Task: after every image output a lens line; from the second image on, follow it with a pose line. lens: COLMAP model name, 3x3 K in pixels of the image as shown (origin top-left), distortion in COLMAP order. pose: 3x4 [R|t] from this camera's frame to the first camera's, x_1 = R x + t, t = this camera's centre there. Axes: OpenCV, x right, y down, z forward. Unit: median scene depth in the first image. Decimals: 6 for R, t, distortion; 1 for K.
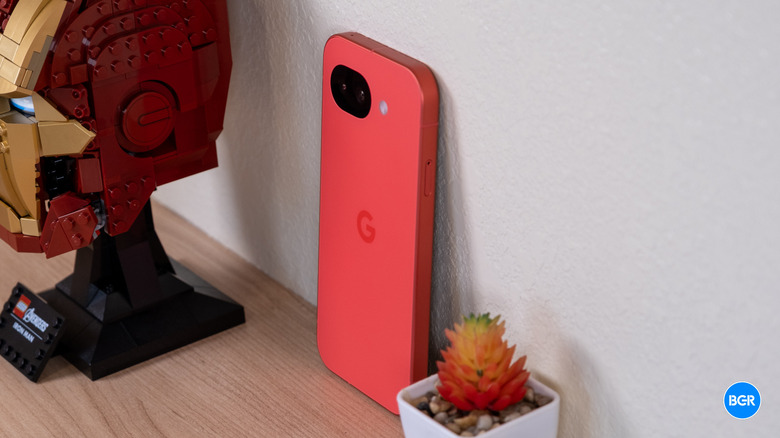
lens RADIAL K [[2211.1, 0, 389.2], [0, 2211.1, 220.0], [0, 0, 1]] dist [-0.006751, 0.000000]
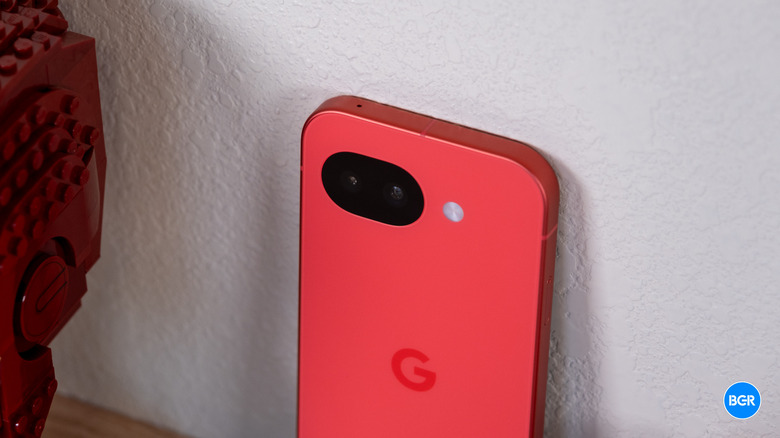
lens RADIAL K [[3099.4, 0, 391.2], [0, 3099.4, 218.0], [0, 0, 1]] dist [-0.164698, 0.000000]
pose [[0.869963, -0.278352, 0.407044, -0.379505], [0.182538, 0.948594, 0.258552, -0.279956], [-0.458088, -0.150629, 0.876052, 0.196976]]
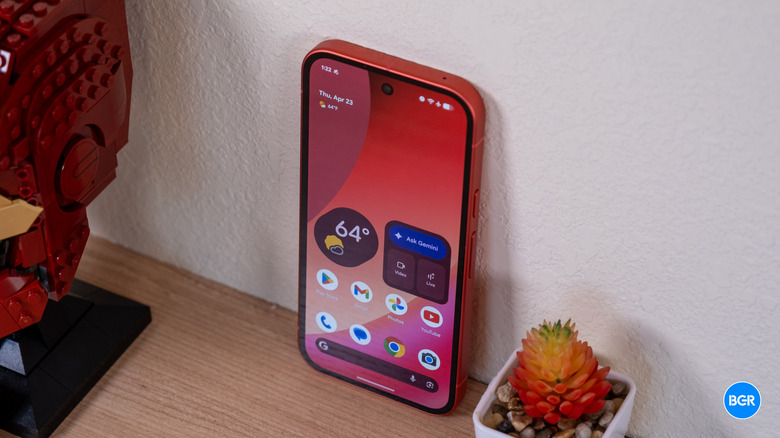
lens RADIAL K [[2139.8, 0, 386.4], [0, 2139.8, 218.2], [0, 0, 1]] dist [-0.079534, 0.000000]
pose [[0.893838, -0.256951, 0.367463, -0.320625], [0.158098, 0.947490, 0.277971, -0.245750], [-0.419593, -0.190366, 0.887526, 0.203675]]
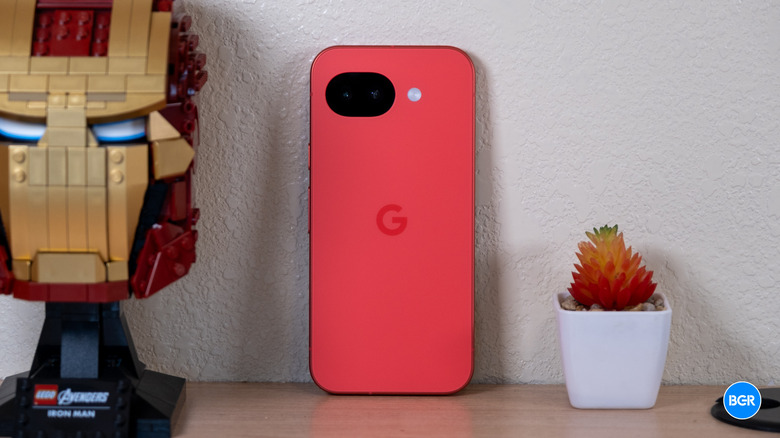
lens RADIAL K [[3099.4, 0, 390.2], [0, 3099.4, 219.3], [0, 0, 1]] dist [-0.164698, 0.000000]
pose [[0.582290, -0.056150, 0.811040, -1.205937], [0.313966, 0.935748, -0.160630, 0.239167], [-0.749909, 0.348172, 0.562506, 0.167686]]
